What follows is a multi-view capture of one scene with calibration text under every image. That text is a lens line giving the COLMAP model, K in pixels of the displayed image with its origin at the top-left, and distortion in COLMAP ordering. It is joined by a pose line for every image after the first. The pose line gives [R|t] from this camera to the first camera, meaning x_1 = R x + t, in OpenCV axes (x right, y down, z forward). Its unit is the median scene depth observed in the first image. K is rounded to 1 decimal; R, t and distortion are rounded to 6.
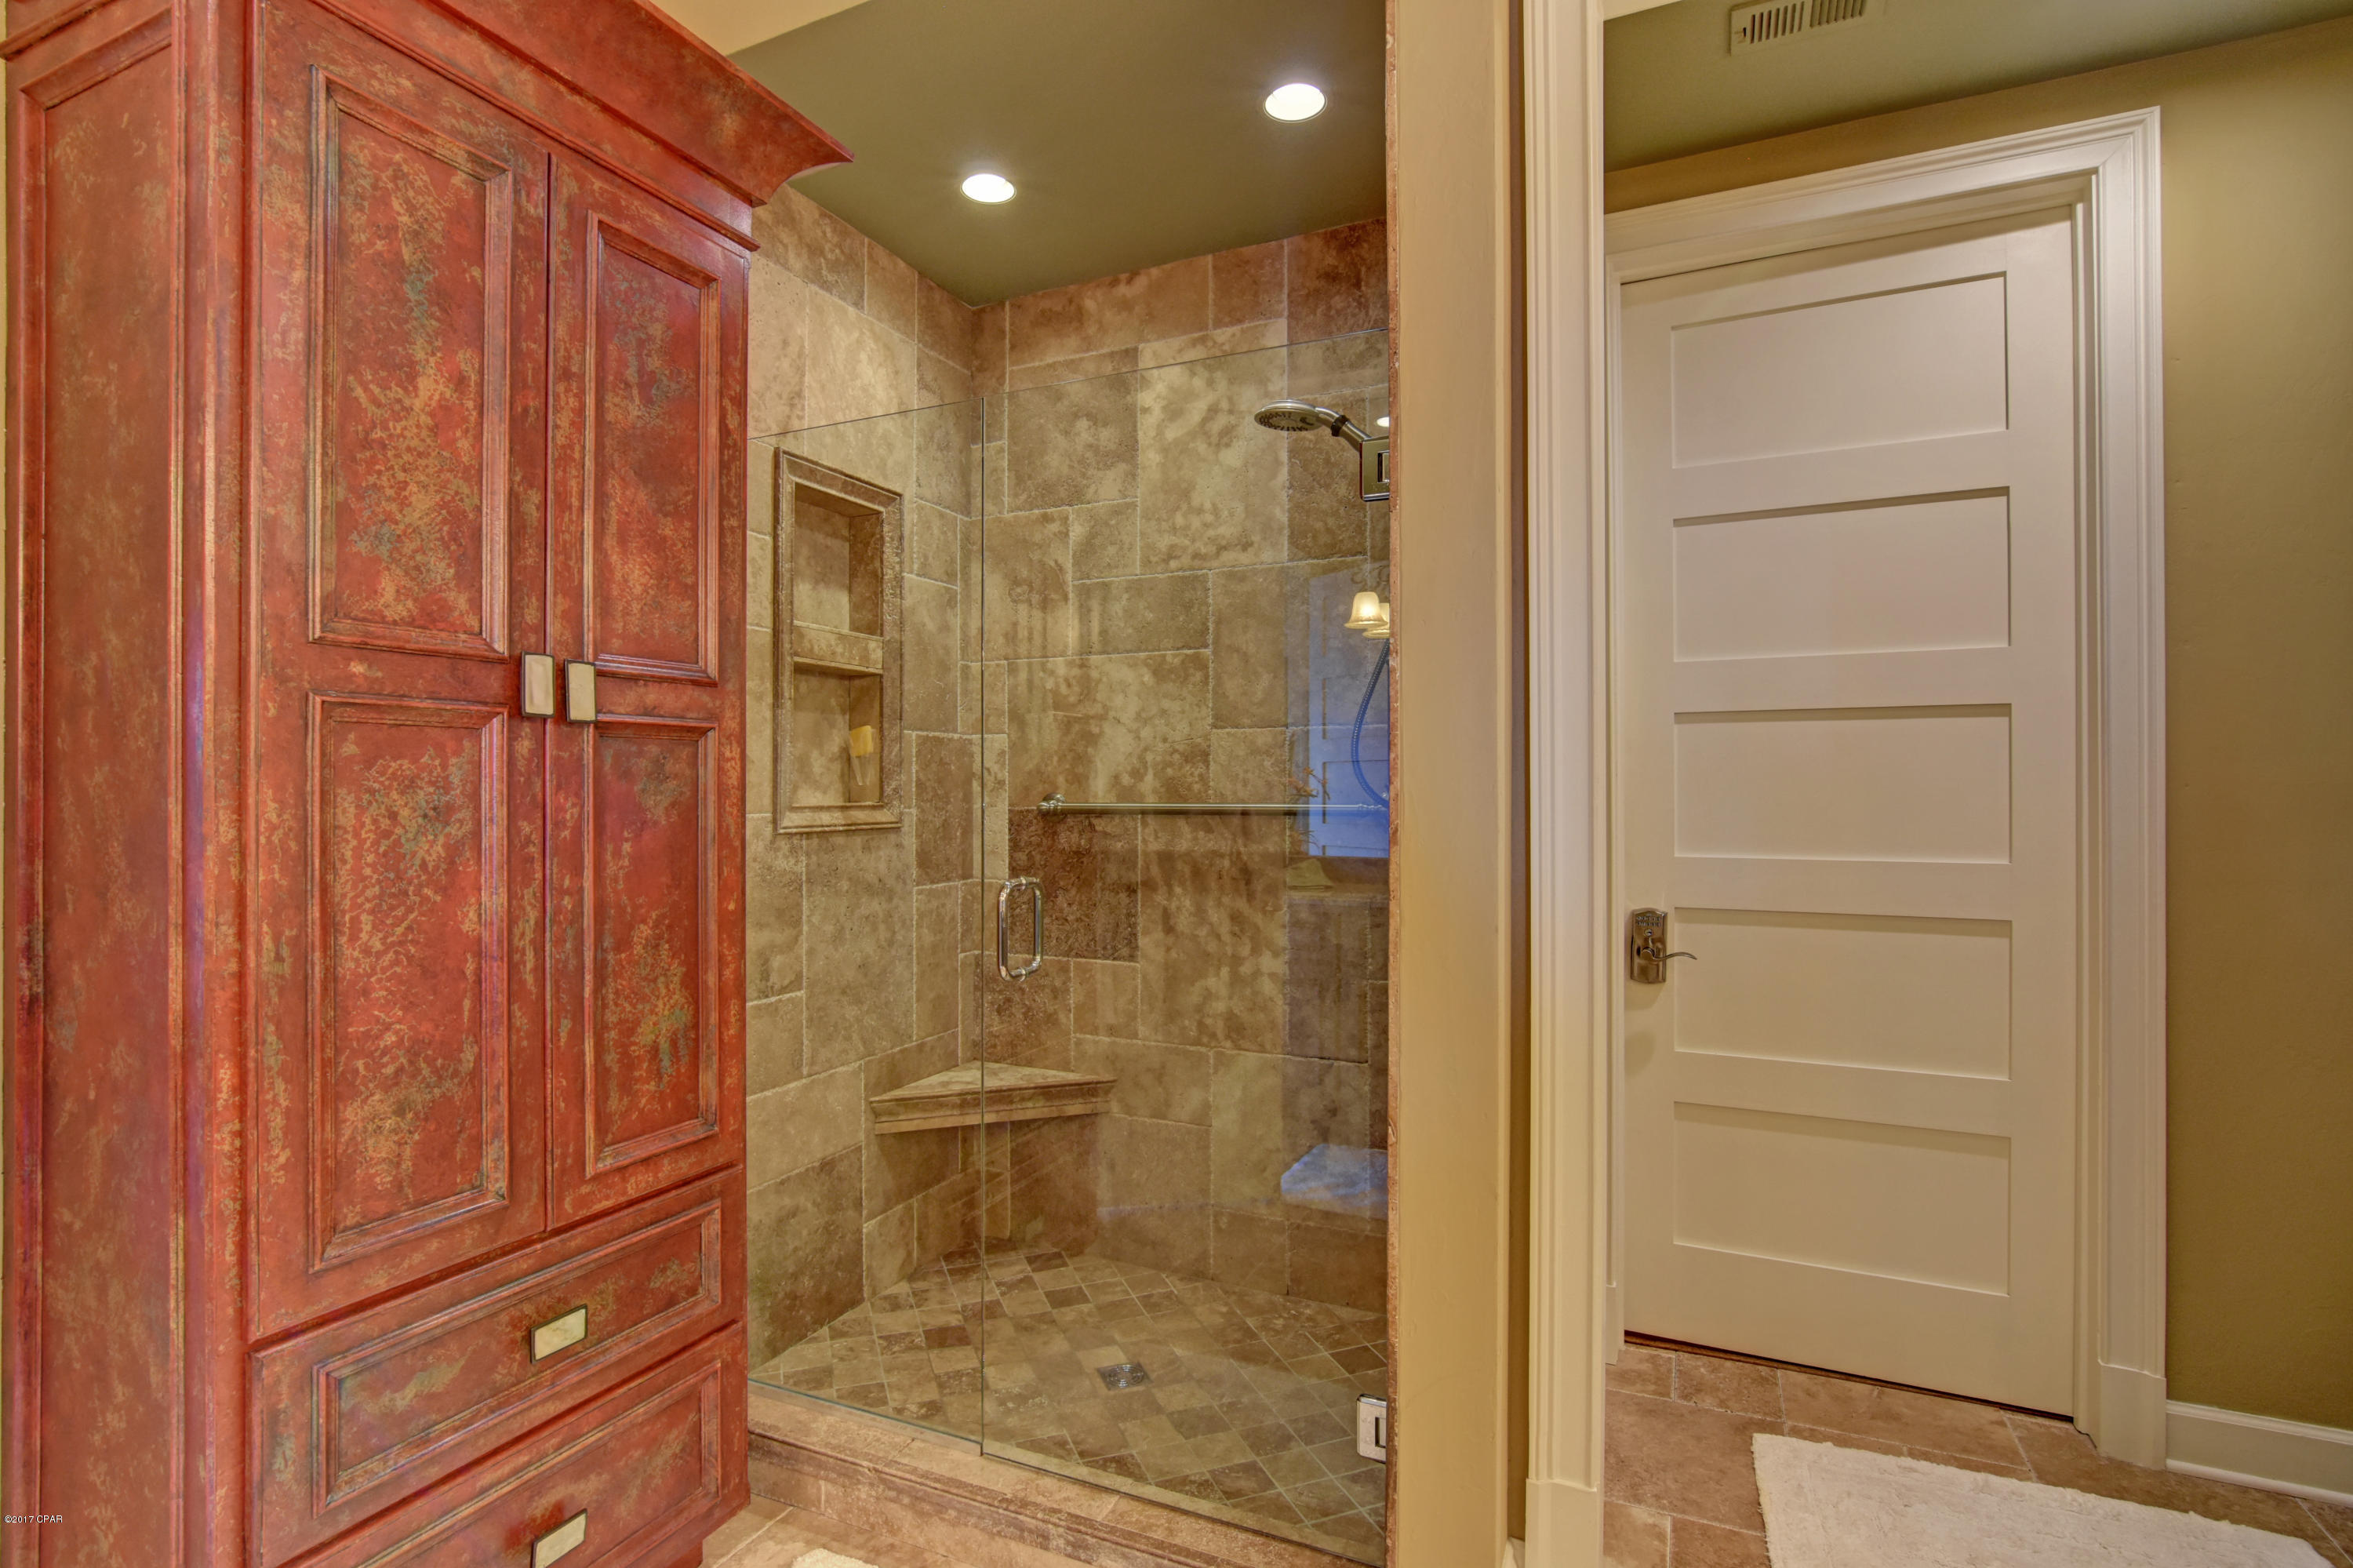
lens RADIAL K [[1142.4, 0, 1166.4], [0, 1142.4, 784.8], [0, 0, 1]] dist [-0.029462, 0.009404]
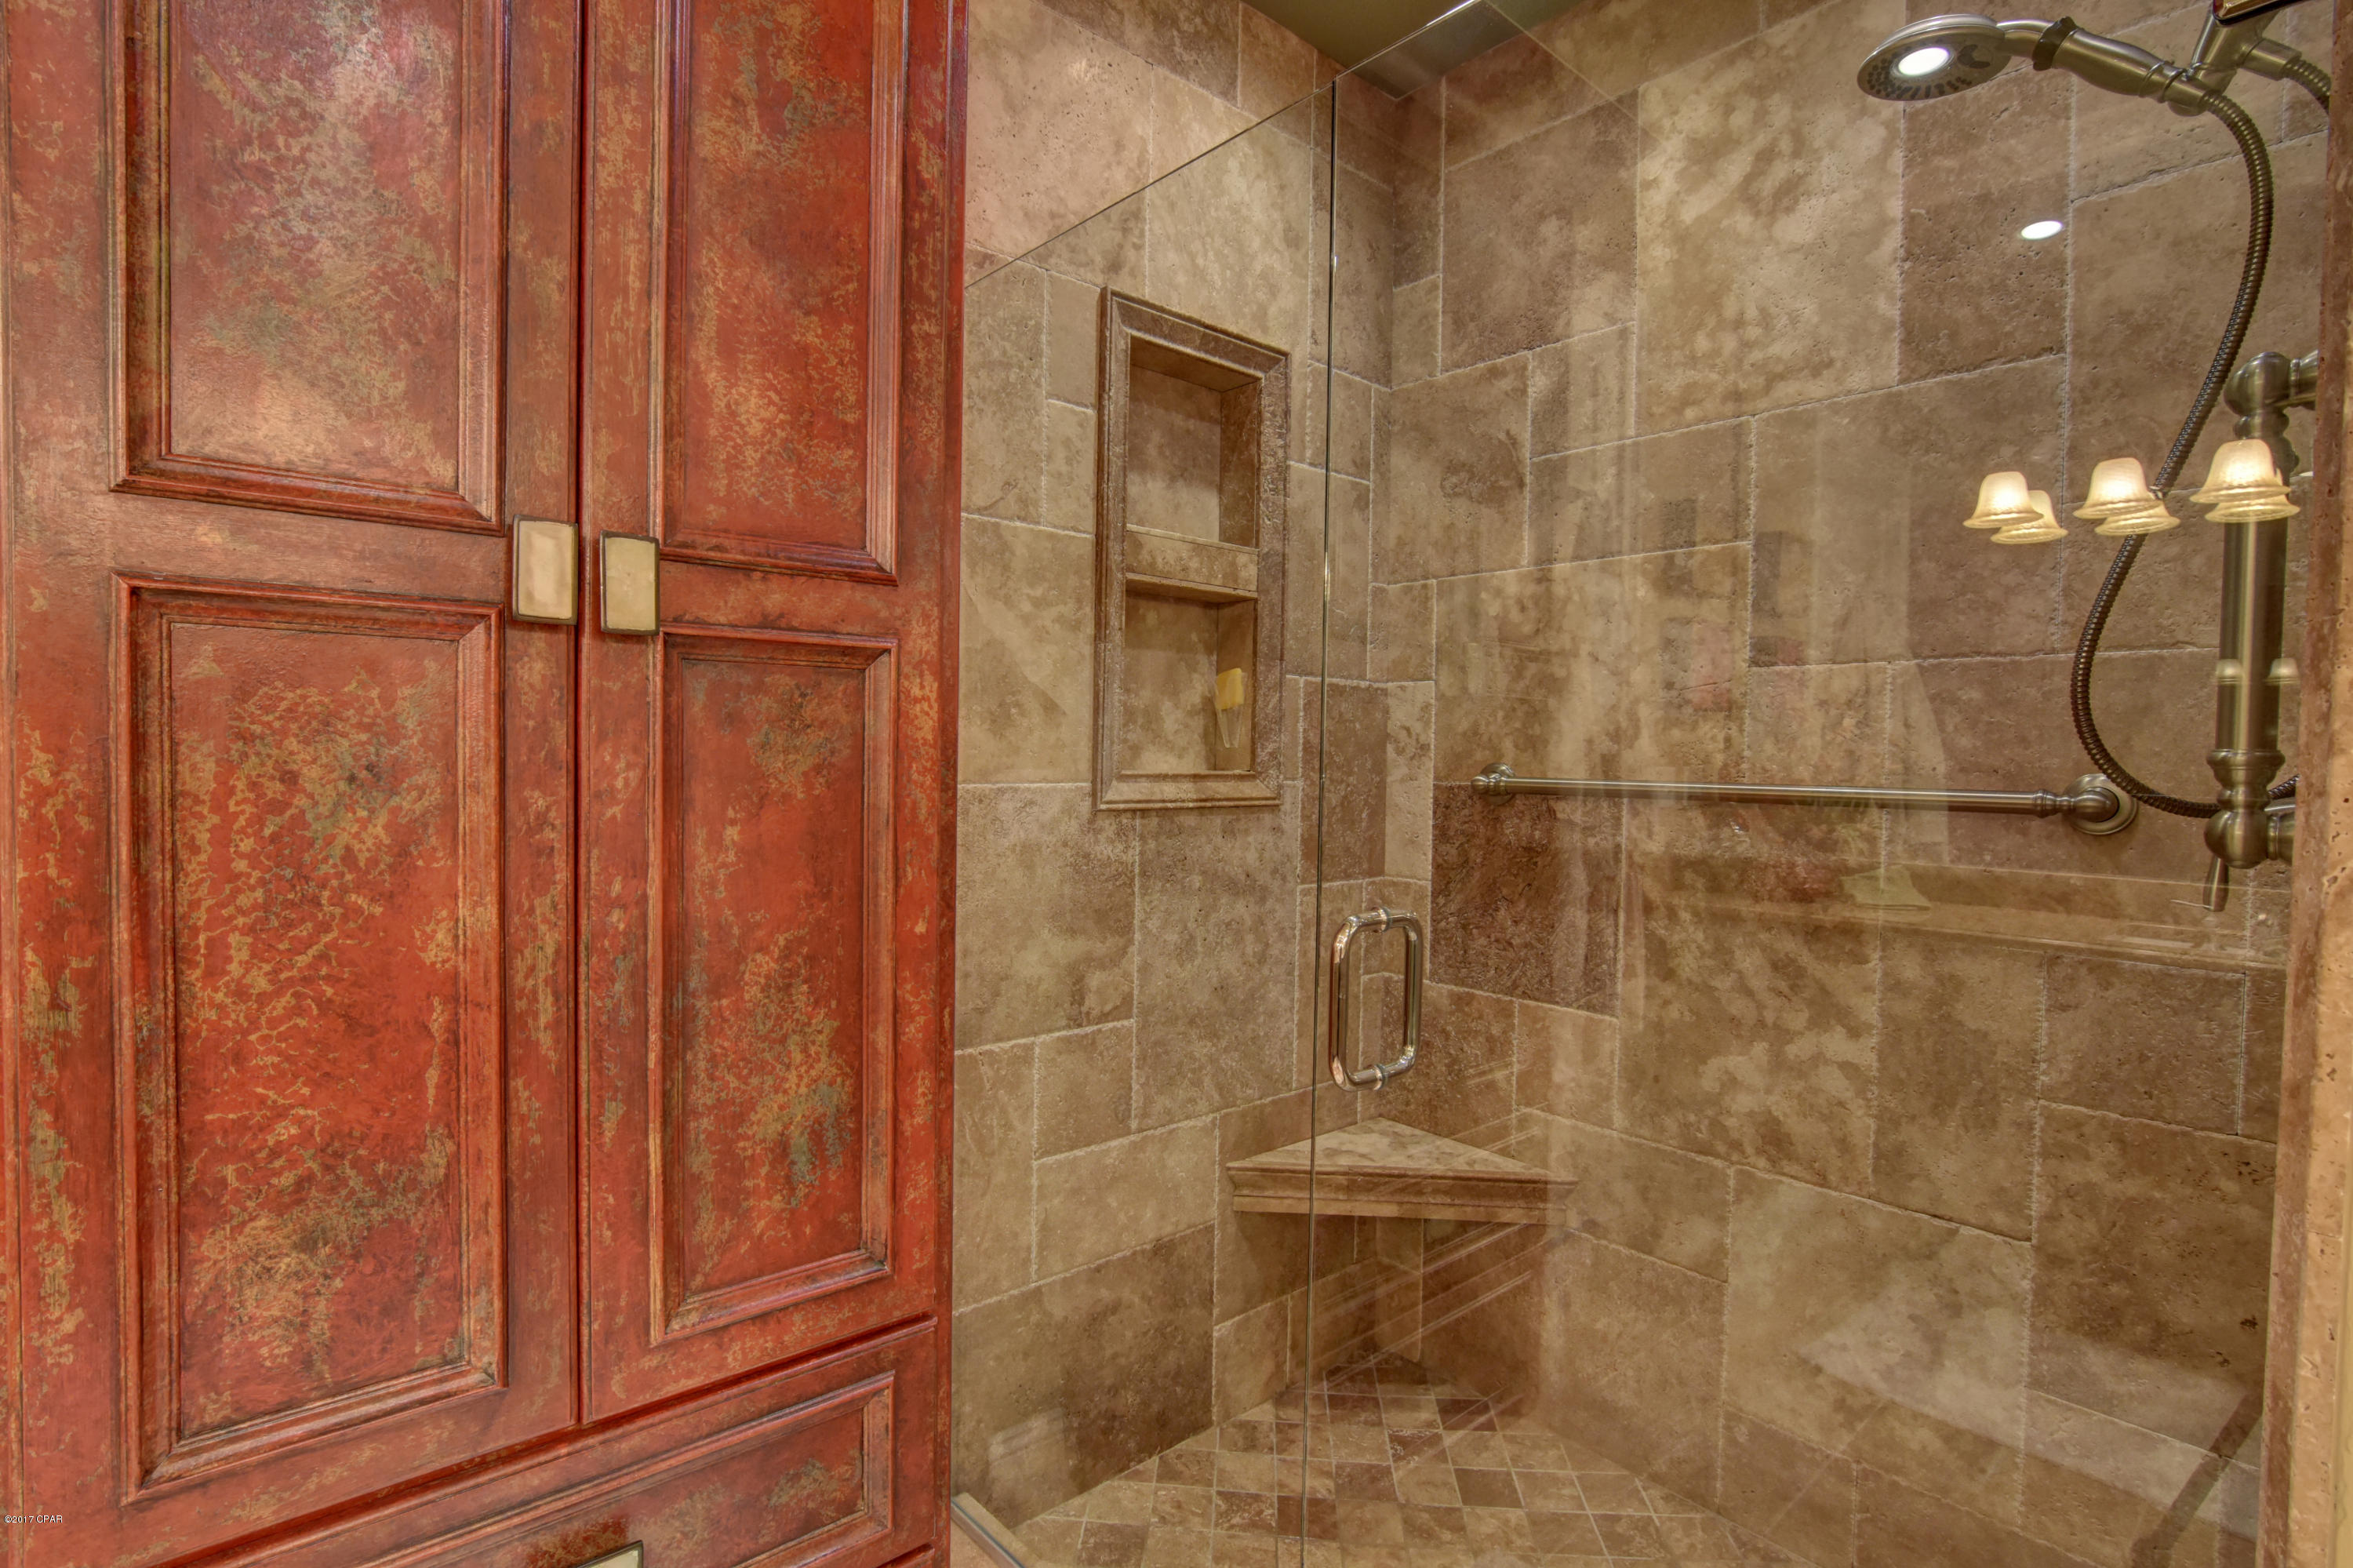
lens RADIAL K [[1142.4, 0, 1160.0], [0, 1142.4, 785.2], [0, 0, 1]] dist [-0.029462, 0.009404]
pose [[0.909662, 0.027413, -0.414444, 0.005221], [-0.015745, 0.999378, 0.031545, 0.002341], [0.415051, -0.022170, 0.909528, 0.322183]]
